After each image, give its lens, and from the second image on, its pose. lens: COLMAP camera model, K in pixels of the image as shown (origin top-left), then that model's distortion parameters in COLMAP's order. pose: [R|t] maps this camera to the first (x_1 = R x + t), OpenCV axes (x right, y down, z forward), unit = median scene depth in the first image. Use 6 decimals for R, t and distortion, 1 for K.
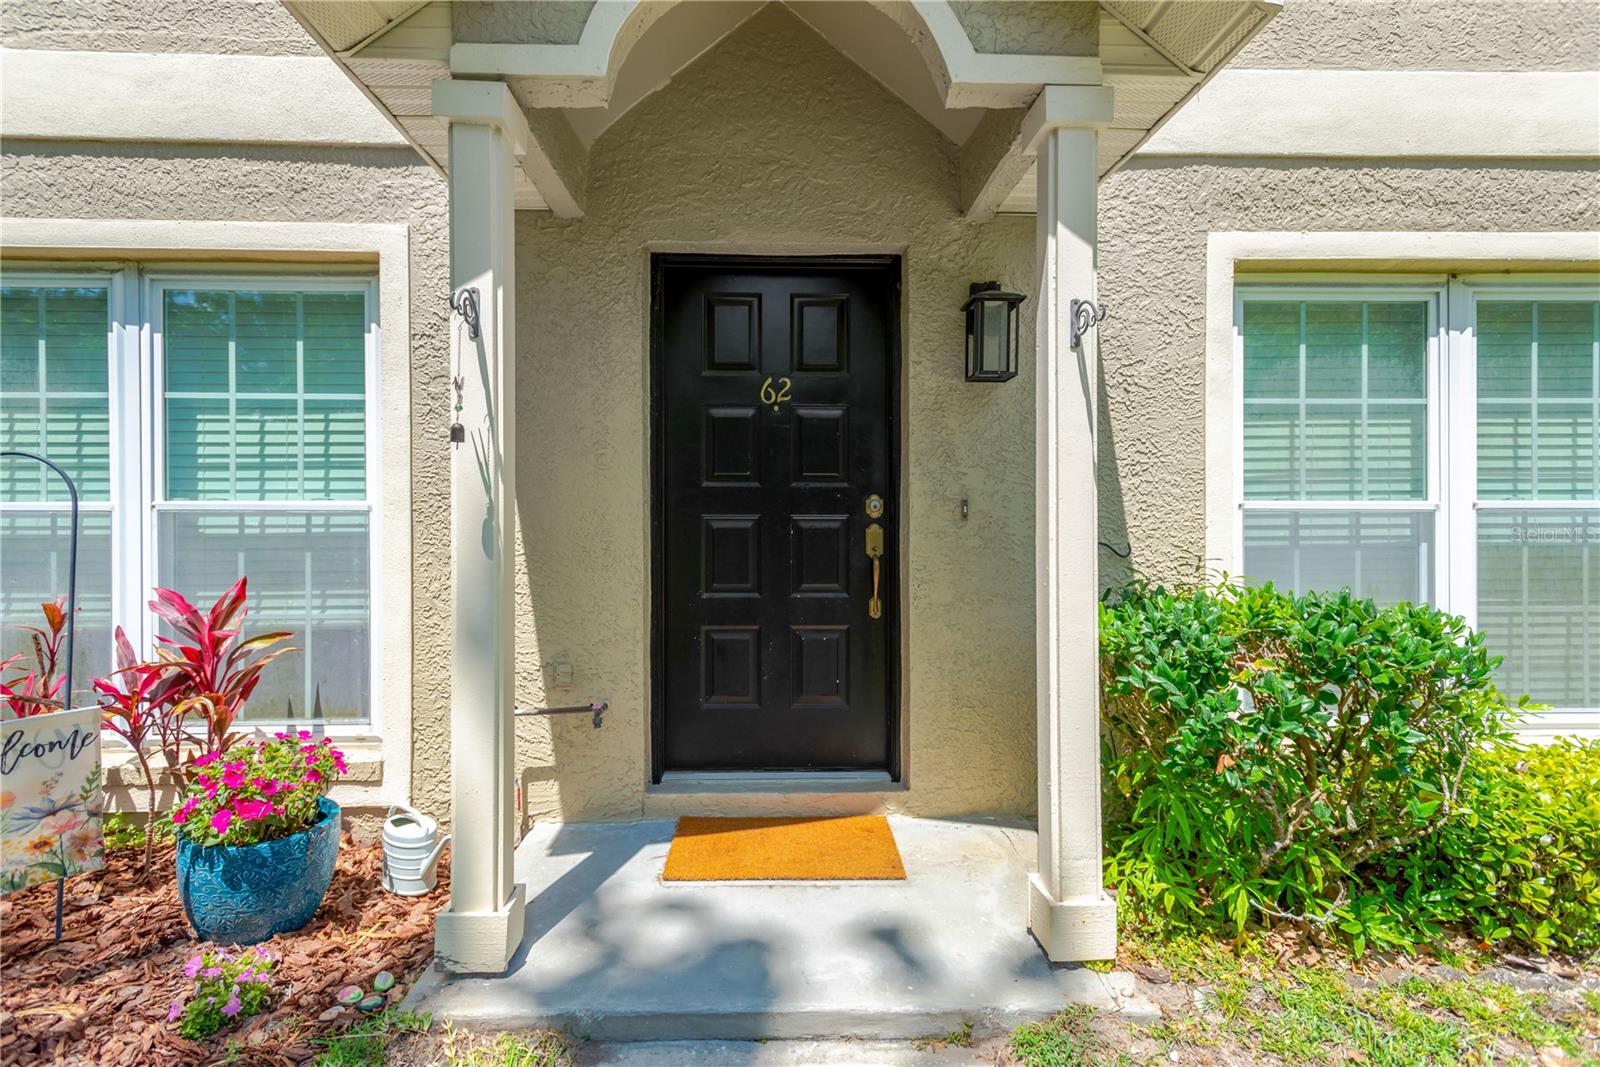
lens RADIAL K [[789.2, 0, 792.4], [0, 789.2, 534.1], [0, 0, 1]] dist [0.033971, -0.009177]
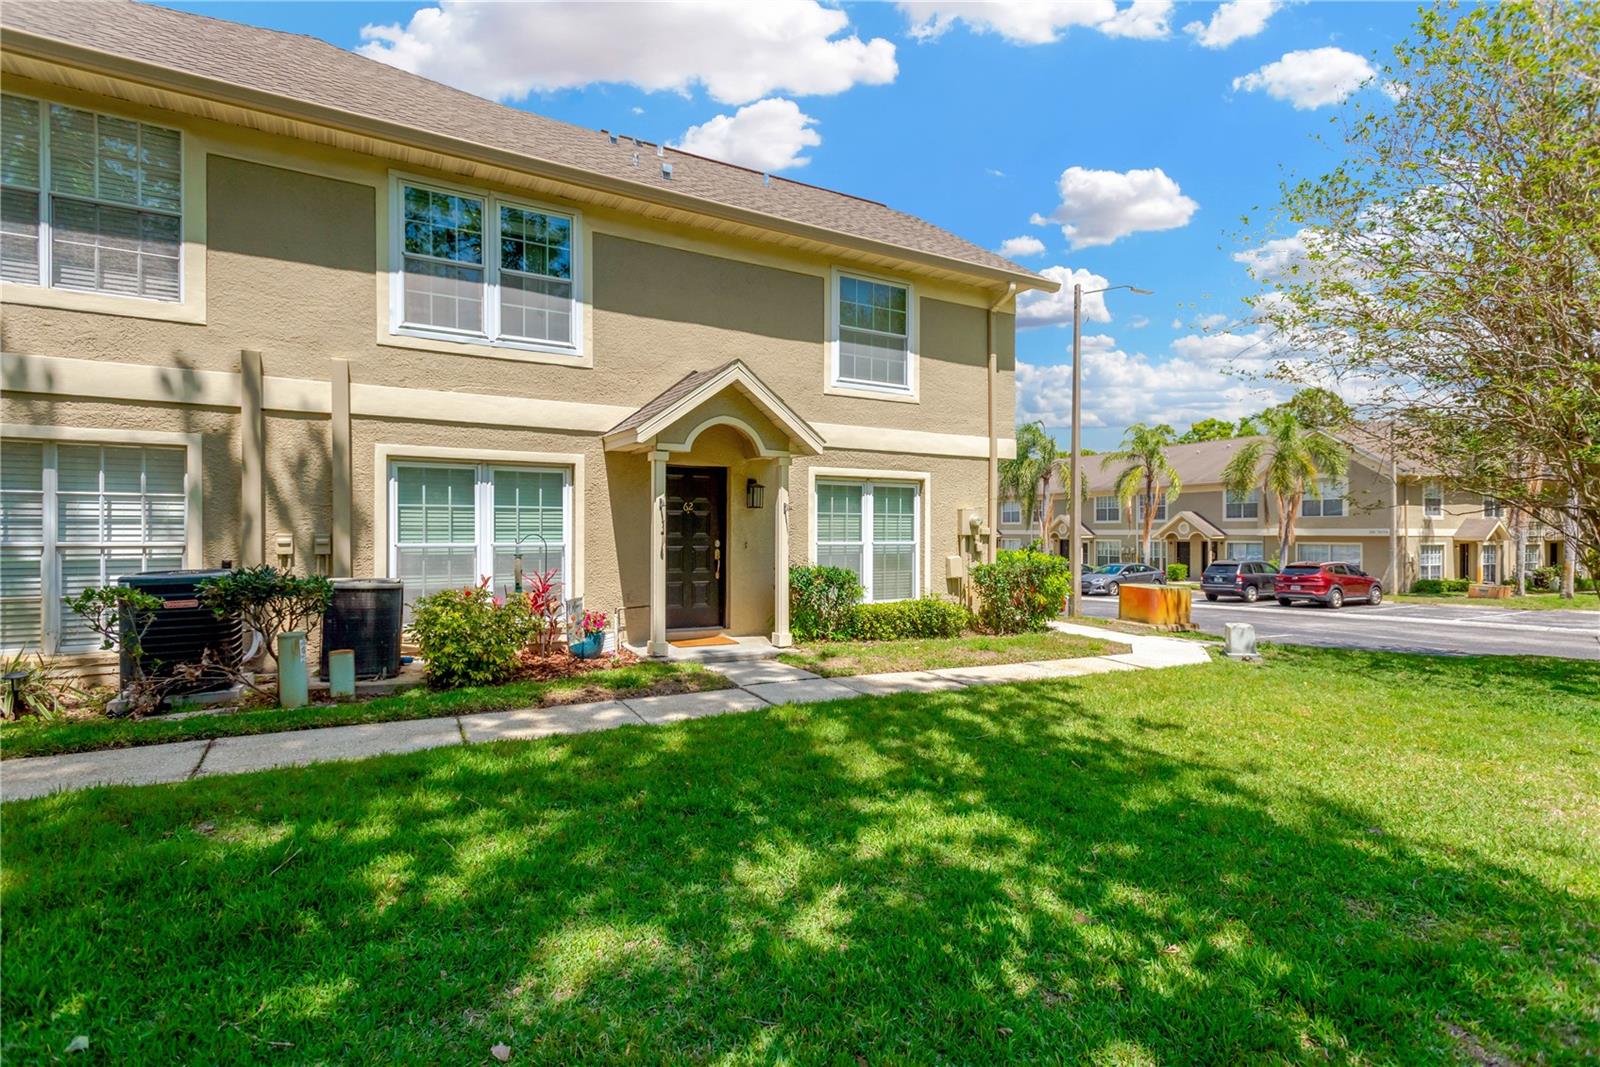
lens RADIAL K [[789.2, 0, 814.6], [0, 789.2, 530.8], [0, 0, 1]] dist [0.033971, -0.009177]
pose [[0.877922, 0.008001, 0.478737, -1.133495], [-0.005802, 0.999965, -0.006073, -0.071962], [-0.478769, 0.002553, 0.877937, -2.090951]]
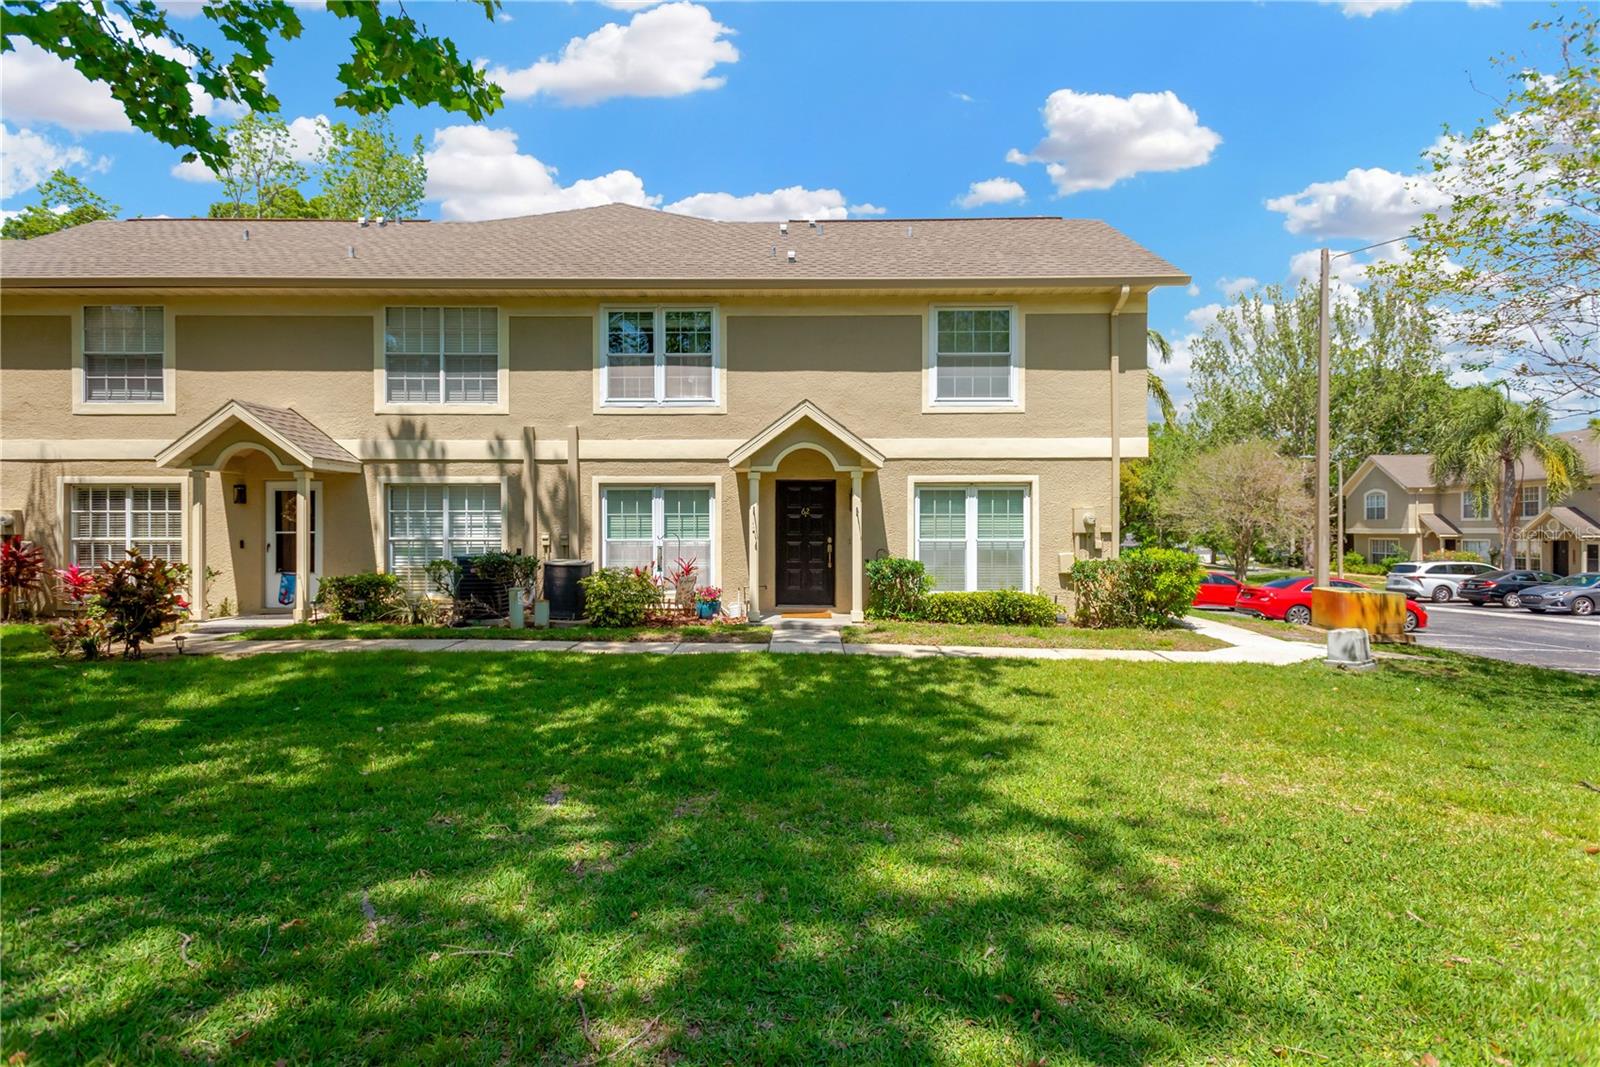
lens RADIAL K [[789.2, 0, 805.7], [0, 789.2, 530.4], [0, 0, 1]] dist [0.033971, -0.009177]
pose [[0.998880, 0.003101, -0.047210, 0.180860], [-0.003429, 0.999970, -0.006878, -0.058109], [0.047187, 0.007032, 0.998861, -3.205837]]
